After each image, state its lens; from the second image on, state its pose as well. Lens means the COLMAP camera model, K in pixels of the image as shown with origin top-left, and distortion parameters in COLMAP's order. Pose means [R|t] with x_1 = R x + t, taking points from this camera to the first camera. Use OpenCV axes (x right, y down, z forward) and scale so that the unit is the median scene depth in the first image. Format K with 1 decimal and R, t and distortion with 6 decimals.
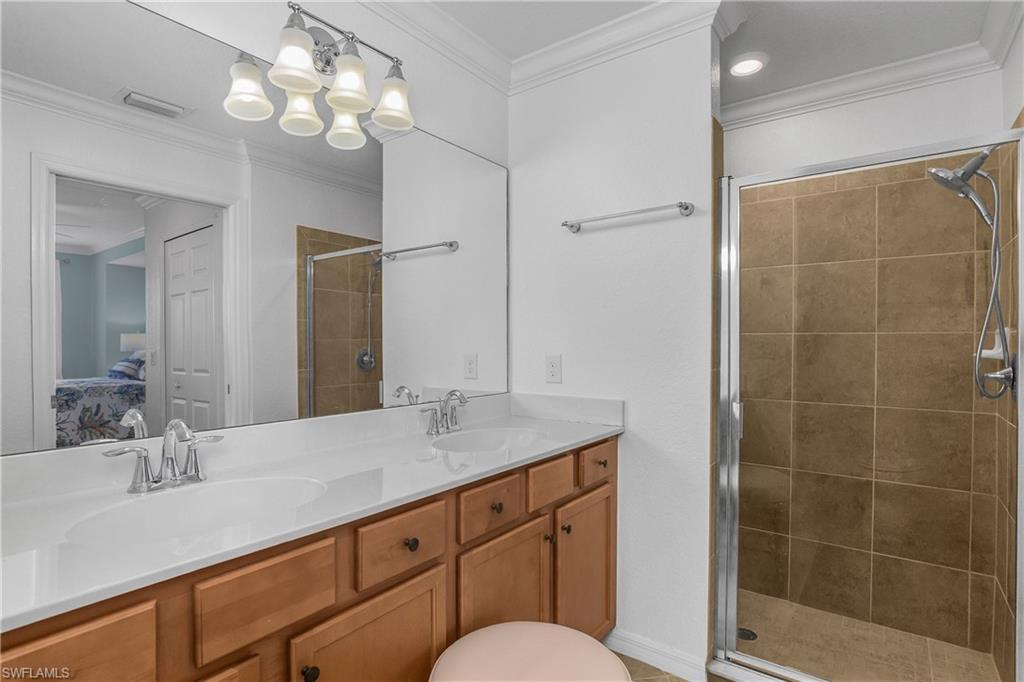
lens RADIAL K [[503.2, 0, 506.2], [0, 503.2, 346.7], [0, 0, 1]] dist [-0.029433, 0.008754]
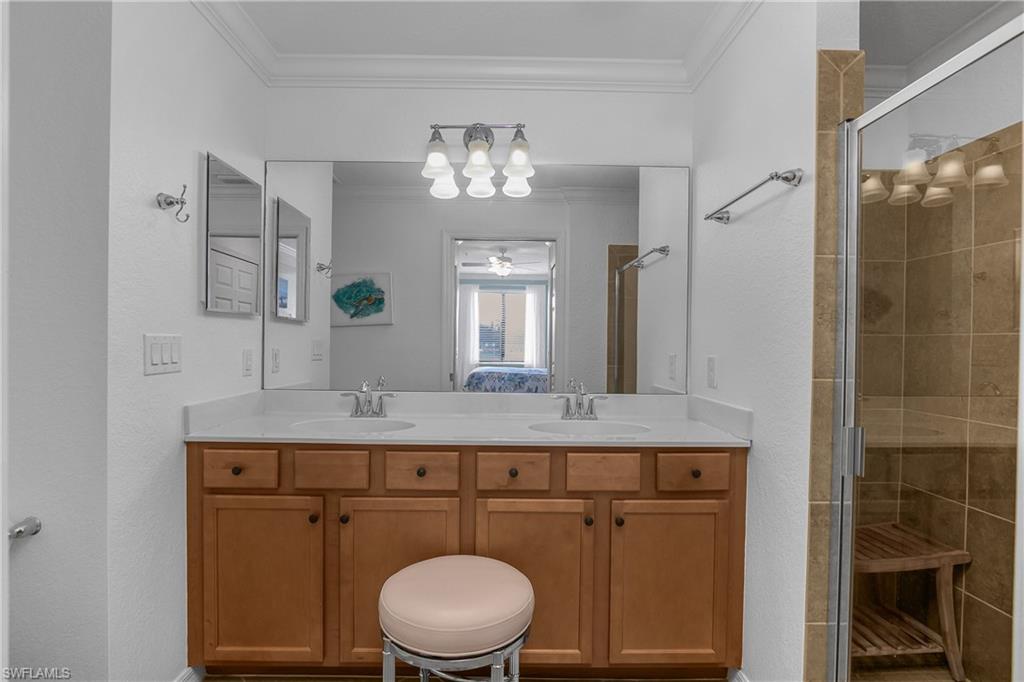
lens RADIAL K [[503.2, 0, 506.2], [0, 503.2, 346.7], [0, 0, 1]] dist [-0.029433, 0.008754]
pose [[0.621953, 0.014235, -0.782925, 0.793860], [-0.018623, 0.999821, 0.003385, 0.000453], [0.782833, 0.012476, 0.622107, 0.165876]]
